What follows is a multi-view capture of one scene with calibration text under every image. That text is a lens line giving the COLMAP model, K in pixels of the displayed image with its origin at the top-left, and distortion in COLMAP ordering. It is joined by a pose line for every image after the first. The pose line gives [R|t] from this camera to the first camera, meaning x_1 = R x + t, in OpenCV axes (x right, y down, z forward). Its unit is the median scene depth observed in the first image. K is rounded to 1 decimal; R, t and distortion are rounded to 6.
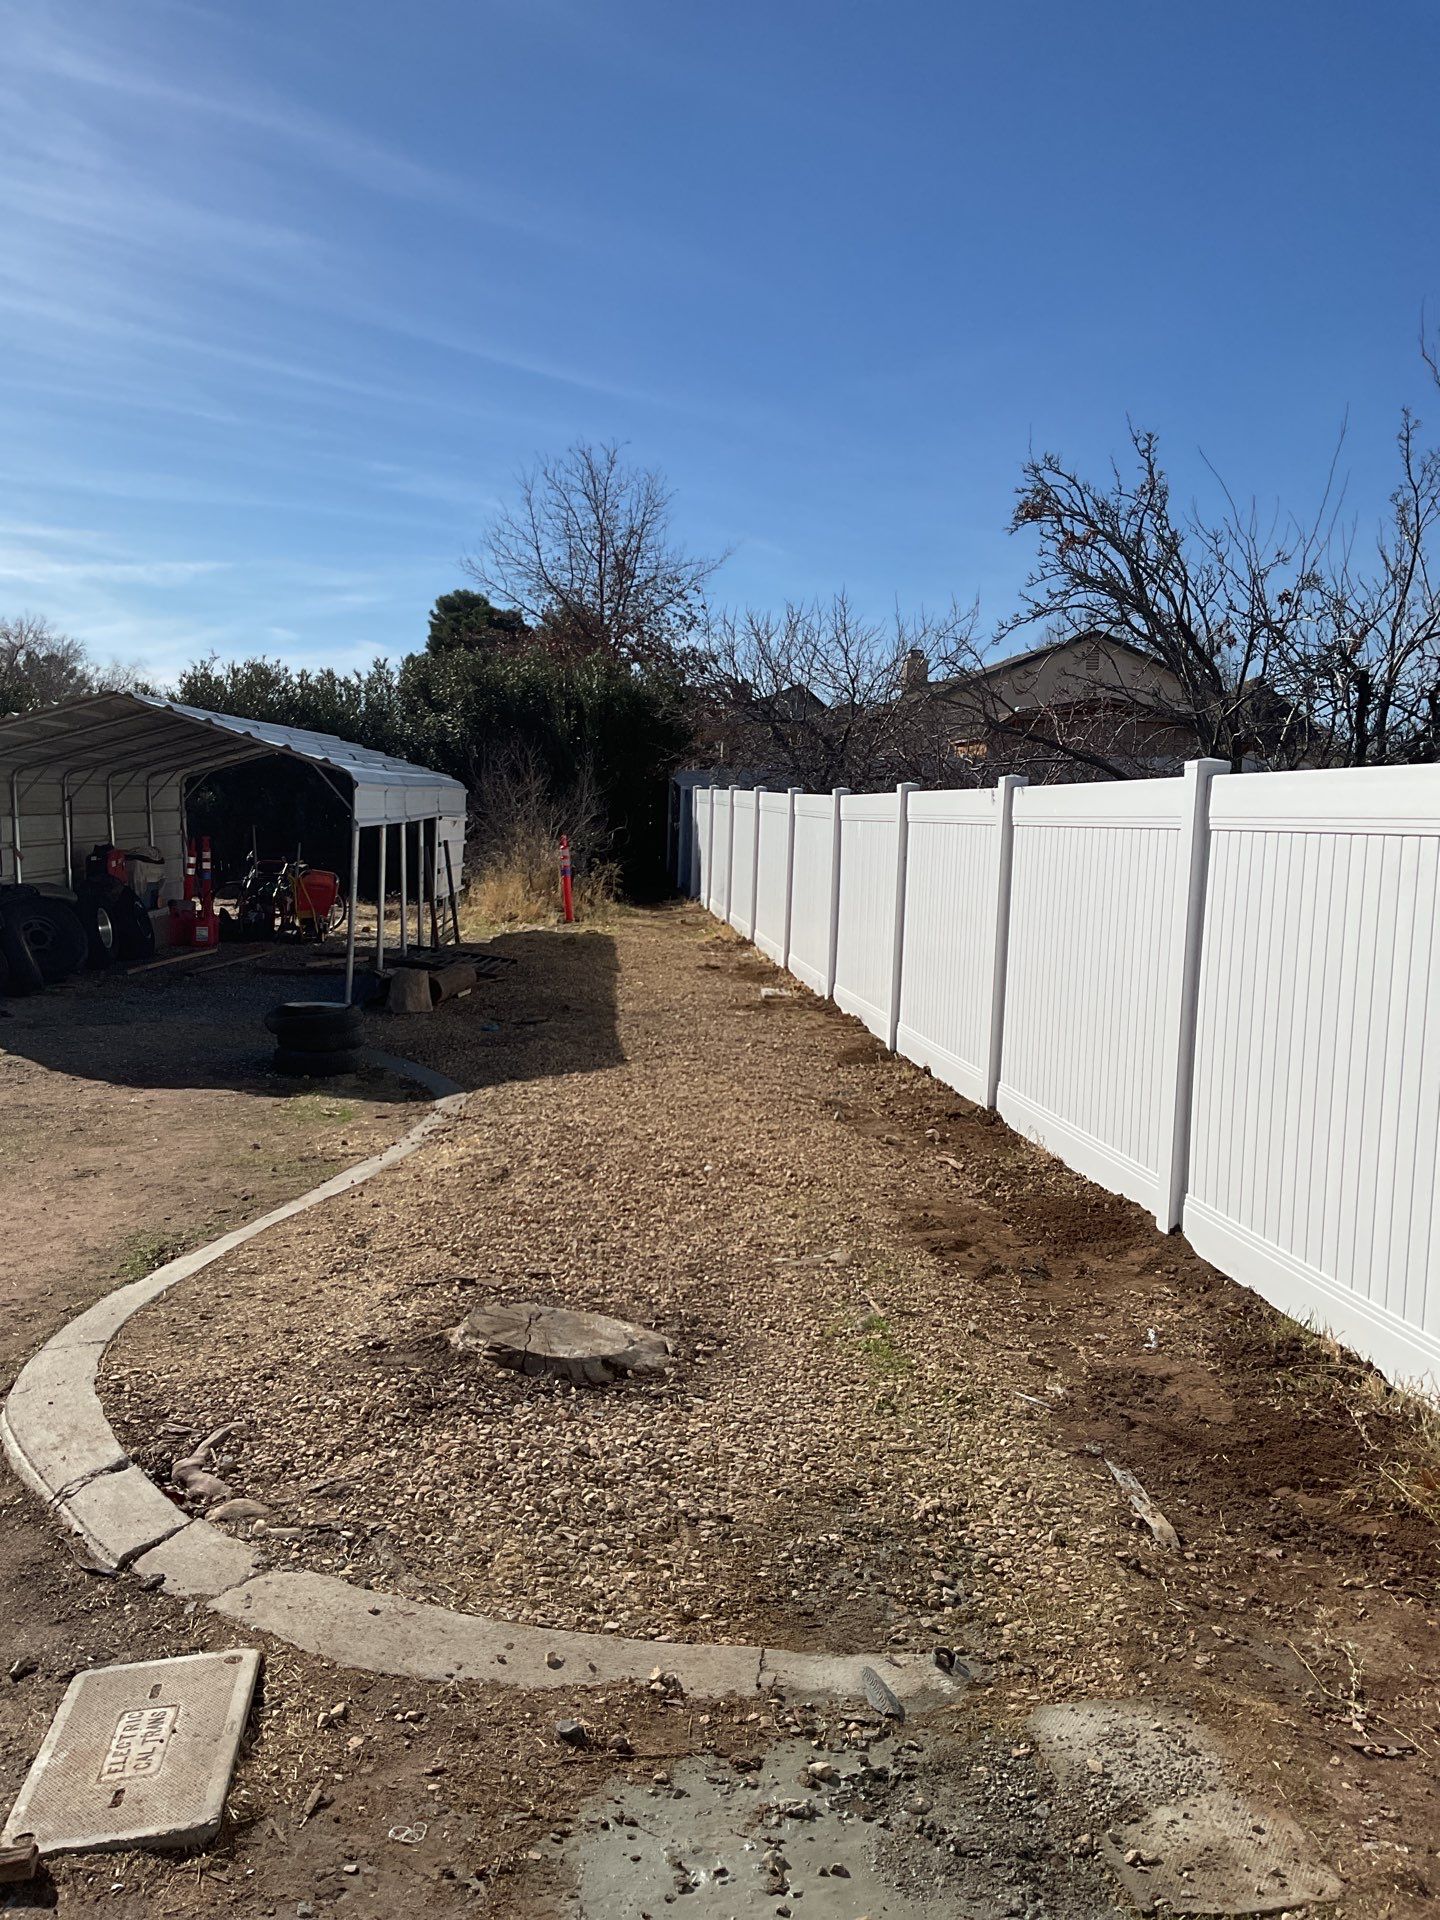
lens RADIAL K [[1557.3, 0, 720.2], [0, 1557.3, 952.7], [0, 0, 1]] dist [0.090012, -0.137815]
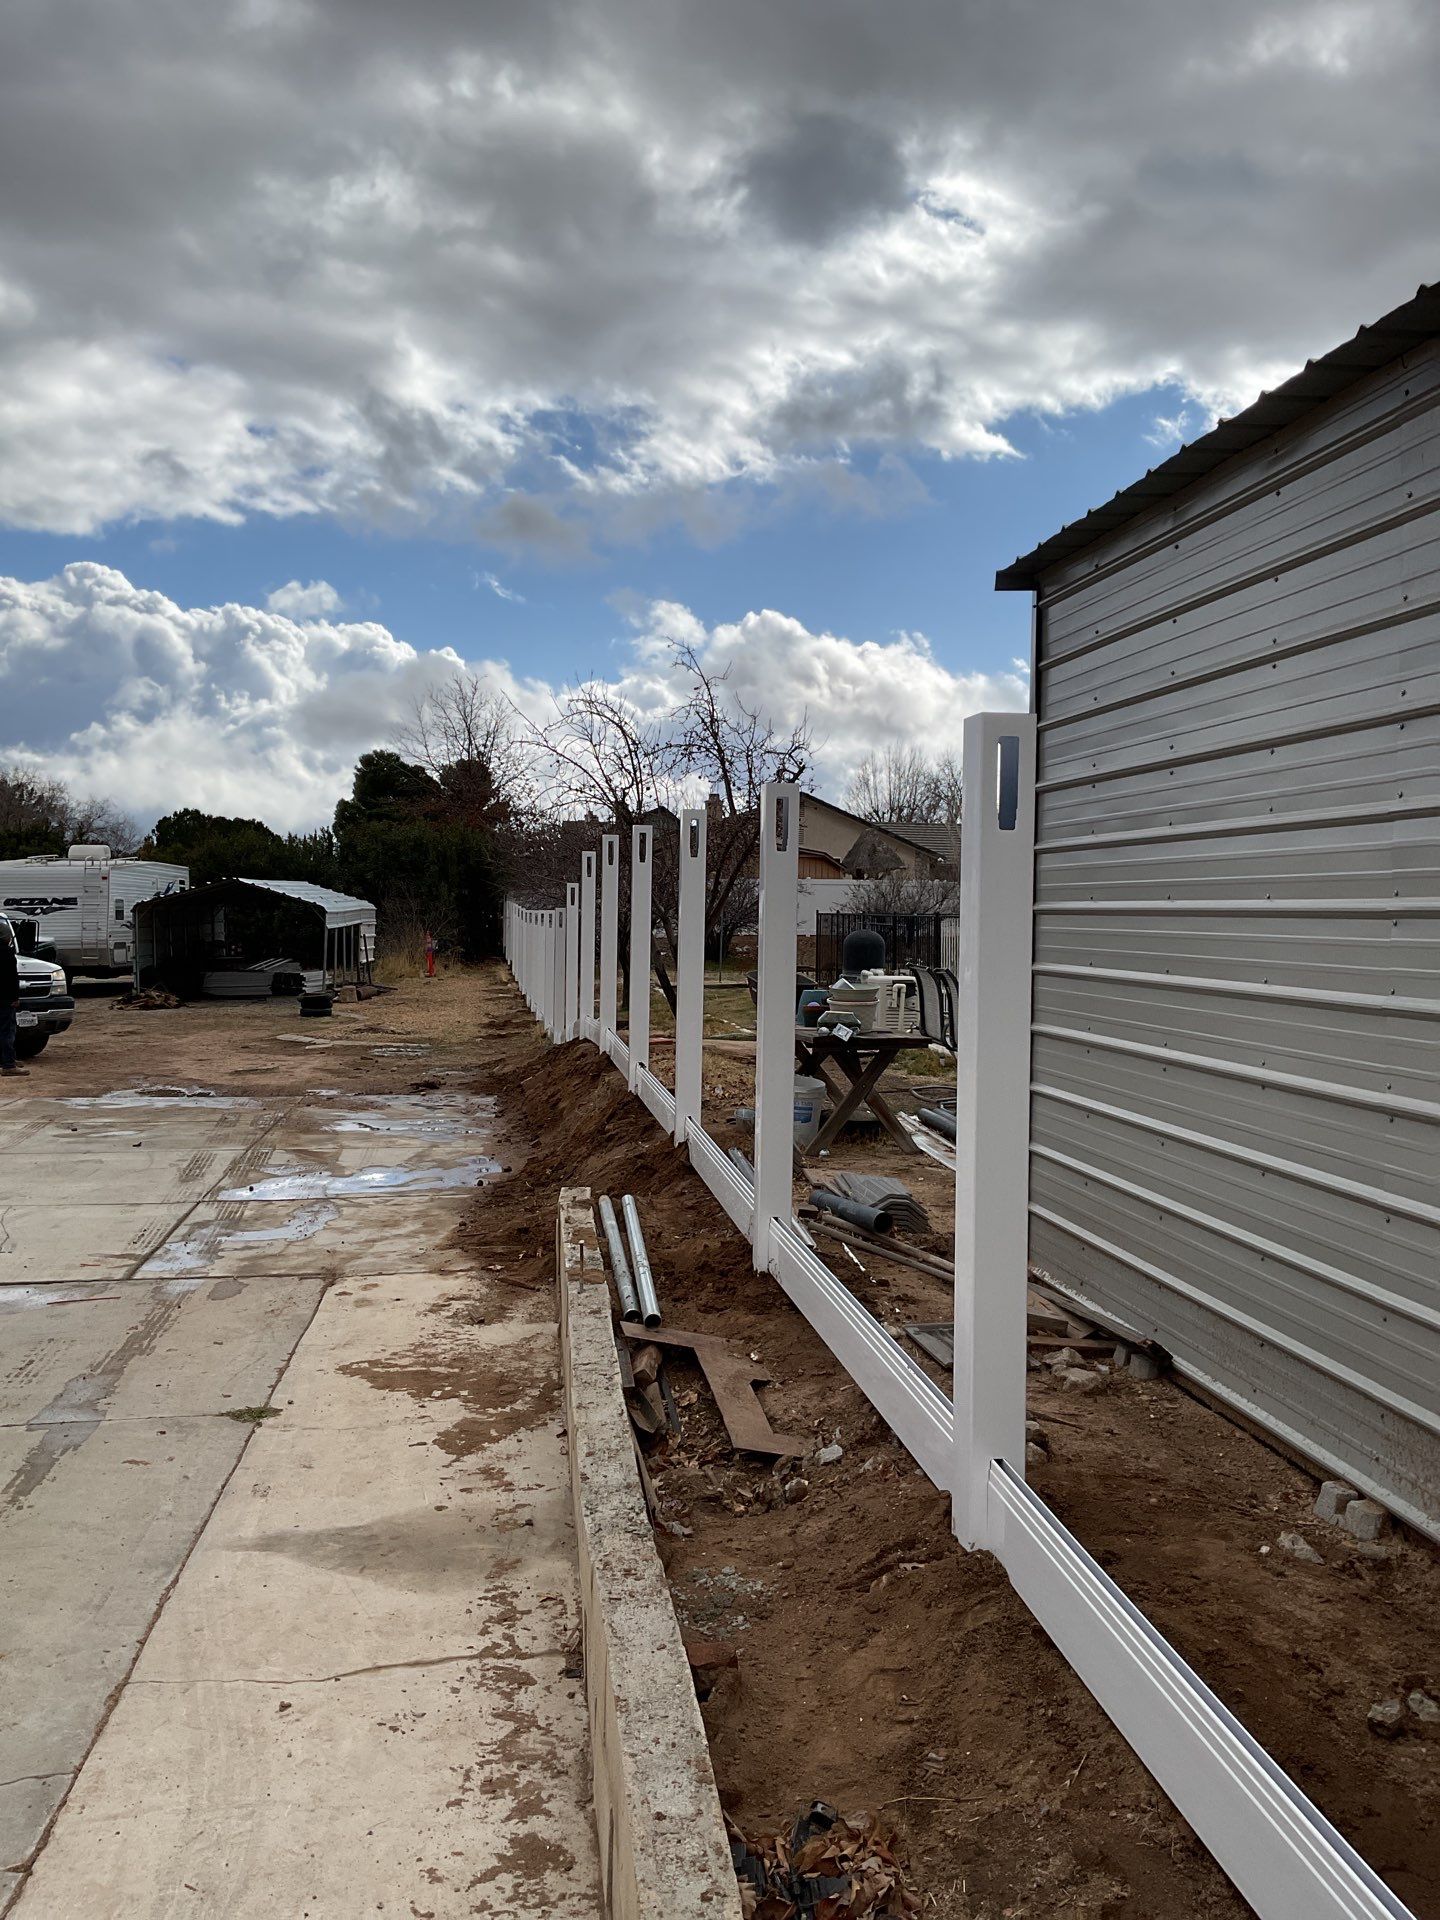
lens RADIAL K [[1557.3, 0, 718.4], [0, 1557.3, 961.7], [0, 0, 1]] dist [0.090012, -0.137815]
pose [[0.998878, -0.019894, 0.042971, 0.132077], [0.022207, 0.998292, -0.054035, 0.056153], [-0.041823, 0.054929, 0.997614, -0.703720]]
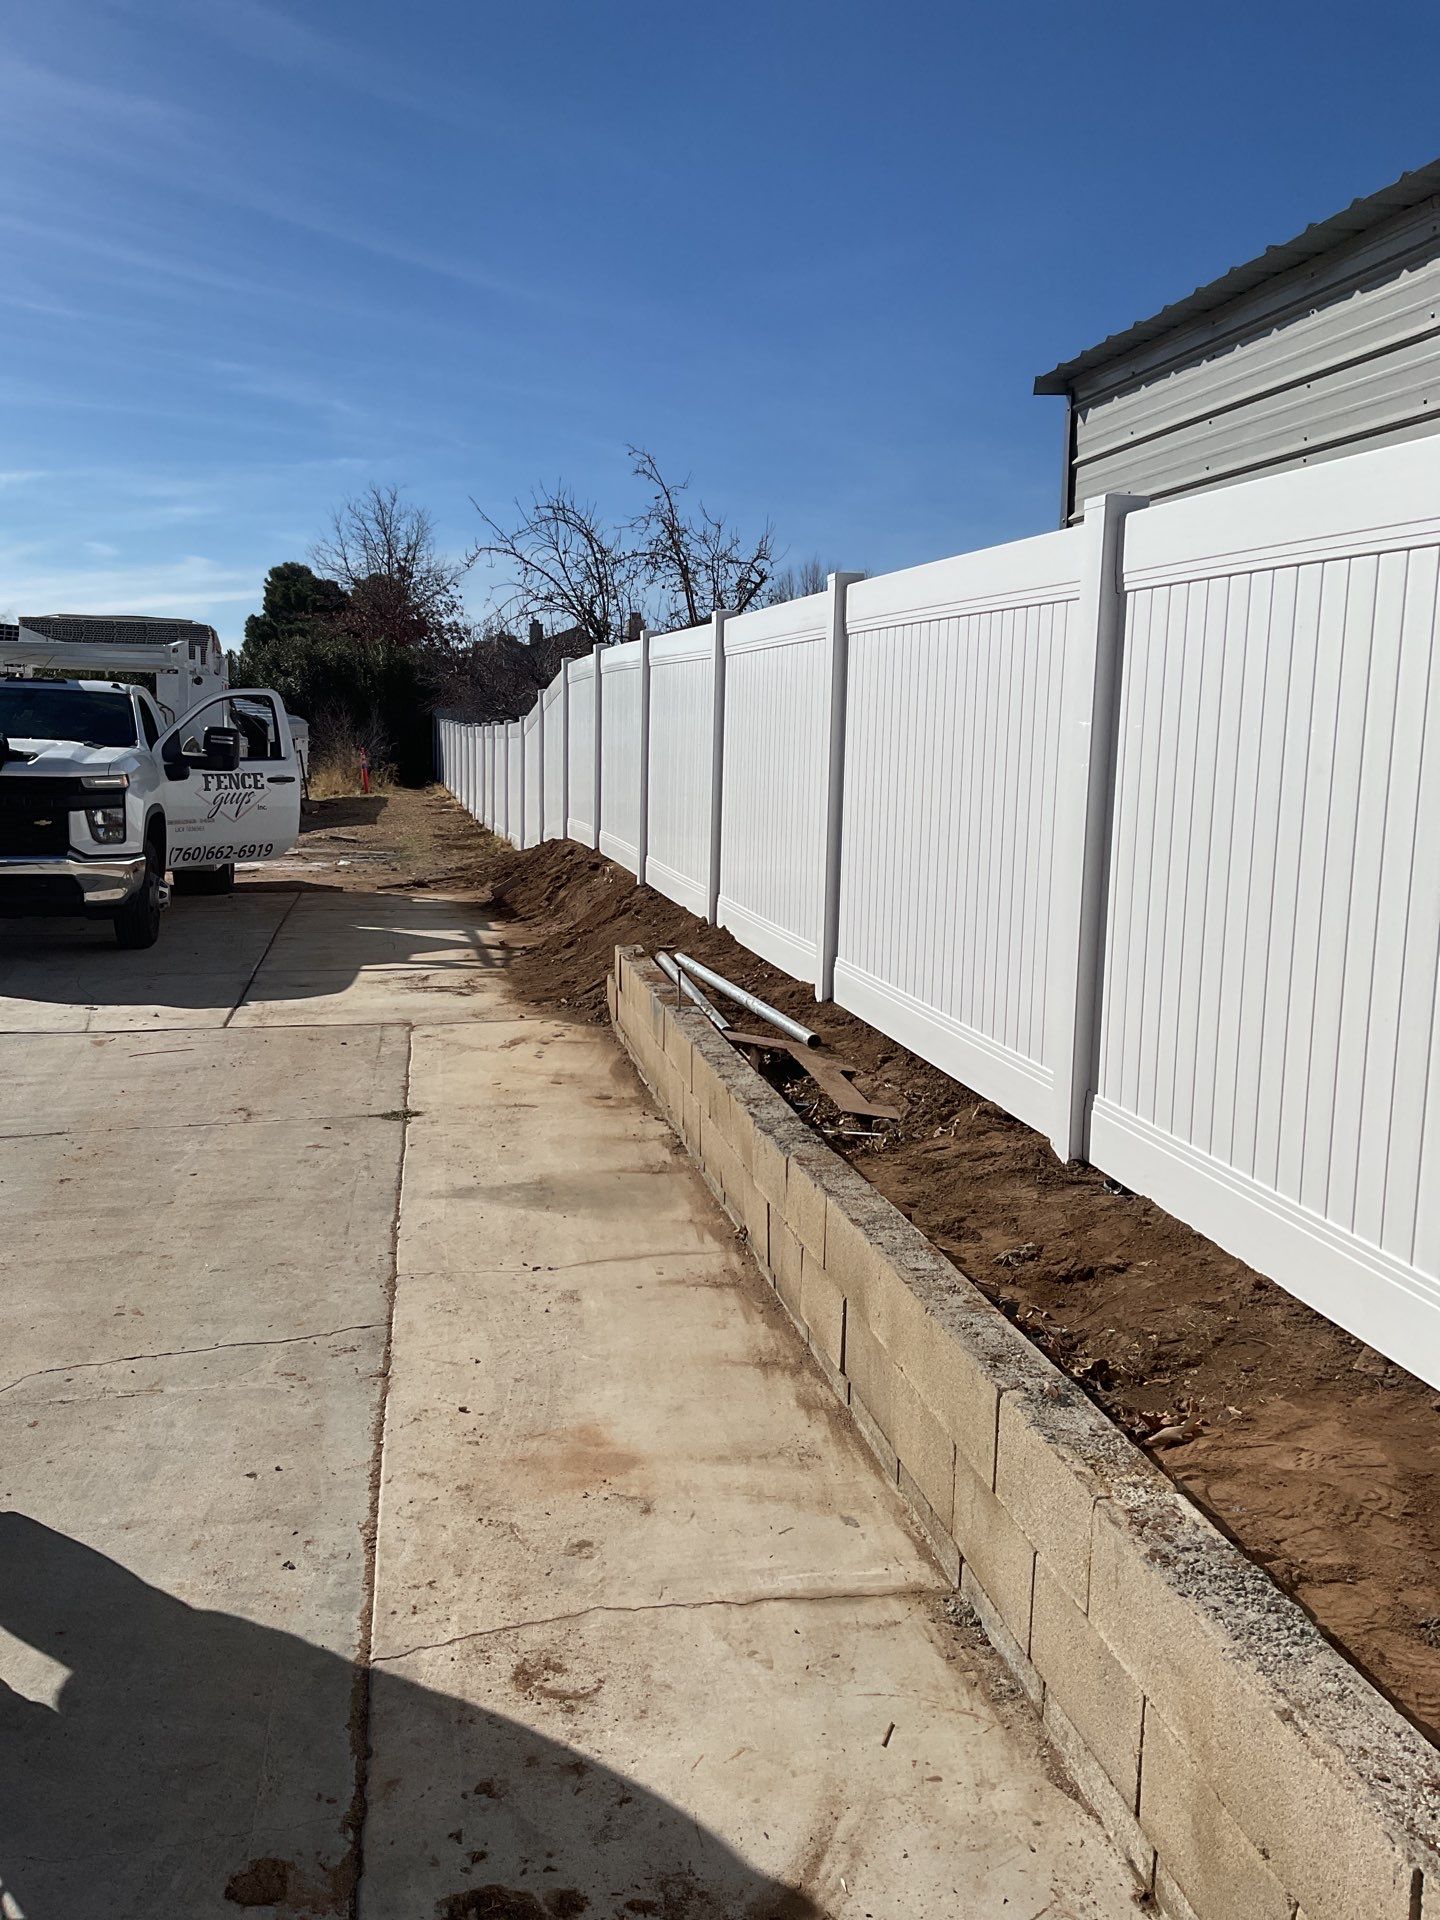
lens RADIAL K [[1557.3, 0, 727.5], [0, 1557.3, 951.8], [0, 0, 1]] dist [0.090012, -0.137815]
pose [[0.994047, -0.029726, 0.104816, 0.104239], [0.024480, 0.998400, 0.050977, 0.066985], [-0.106163, -0.048108, 0.993184, -0.734312]]
